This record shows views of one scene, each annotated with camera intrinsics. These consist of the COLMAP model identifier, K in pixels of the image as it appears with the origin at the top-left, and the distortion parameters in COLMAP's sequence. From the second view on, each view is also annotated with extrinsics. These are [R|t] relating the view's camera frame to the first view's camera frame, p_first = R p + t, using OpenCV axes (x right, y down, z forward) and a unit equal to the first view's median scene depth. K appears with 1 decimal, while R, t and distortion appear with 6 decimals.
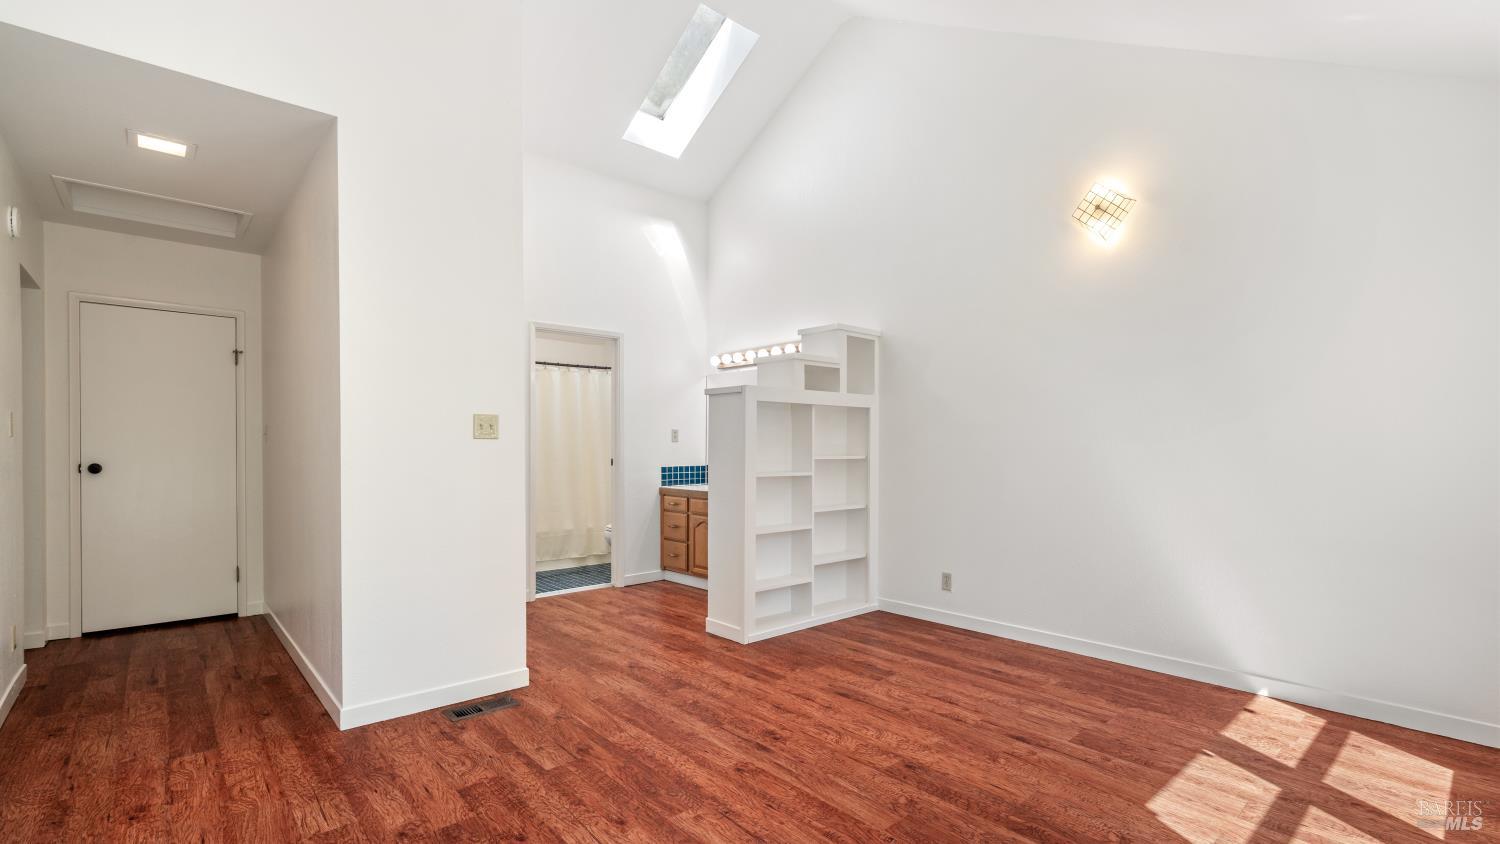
lens RADIAL K [[679.4, 0, 756.1], [0, 679.4, 435.3], [0, 0, 1]] dist [0.001258, 0.000105]
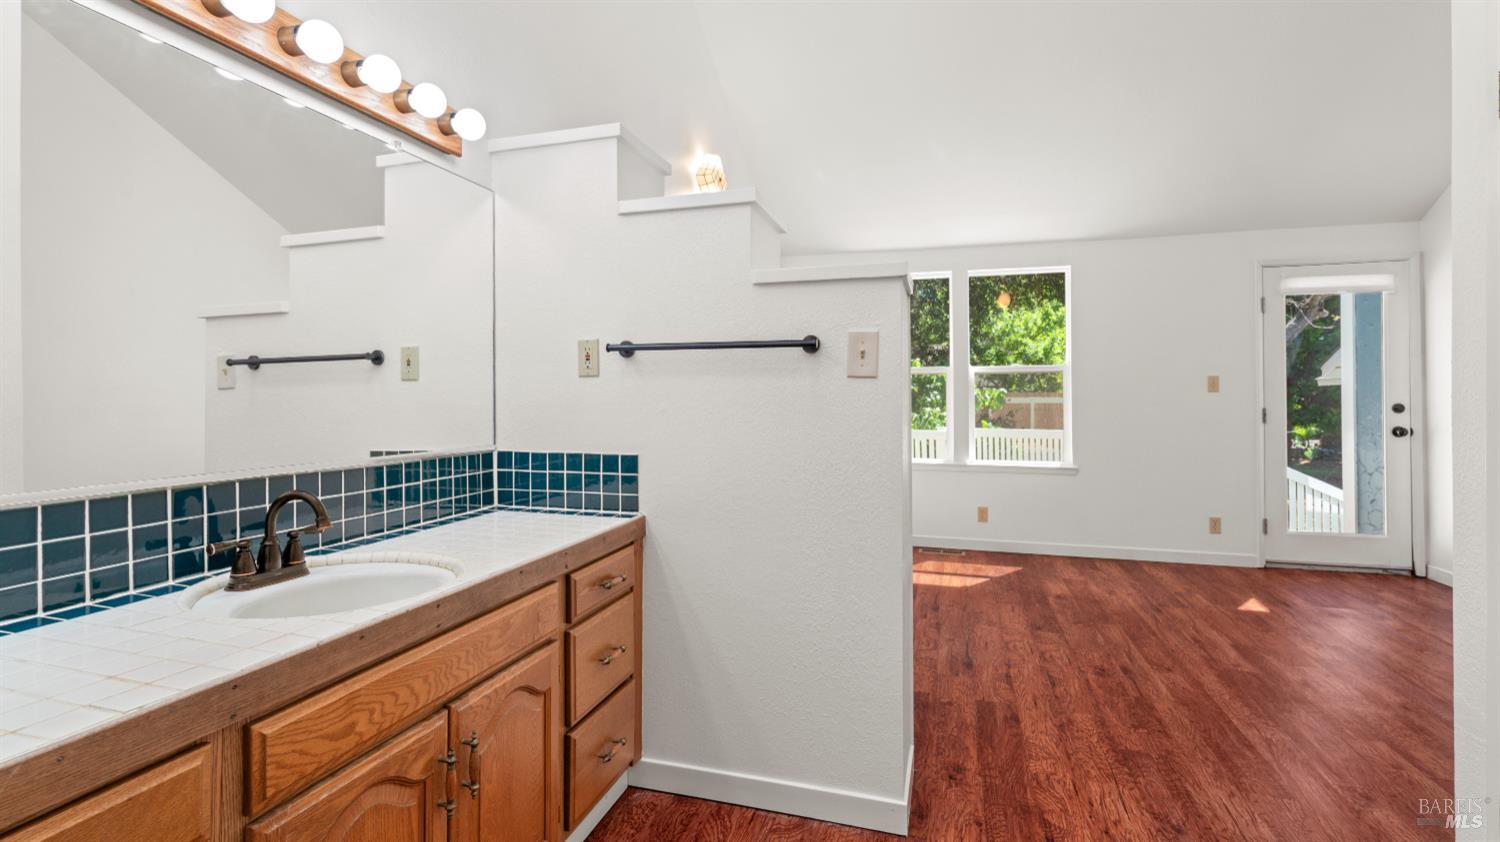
lens RADIAL K [[679.4, 0, 750.2], [0, 679.4, 405.7], [0, 0, 1]] dist [0.001258, 0.000105]
pose [[-0.522991, -0.004140, 0.852328, -0.588012], [-0.014474, 0.999887, -0.004024, 0.042307], [-0.852216, -0.014441, -0.522991, 2.029030]]
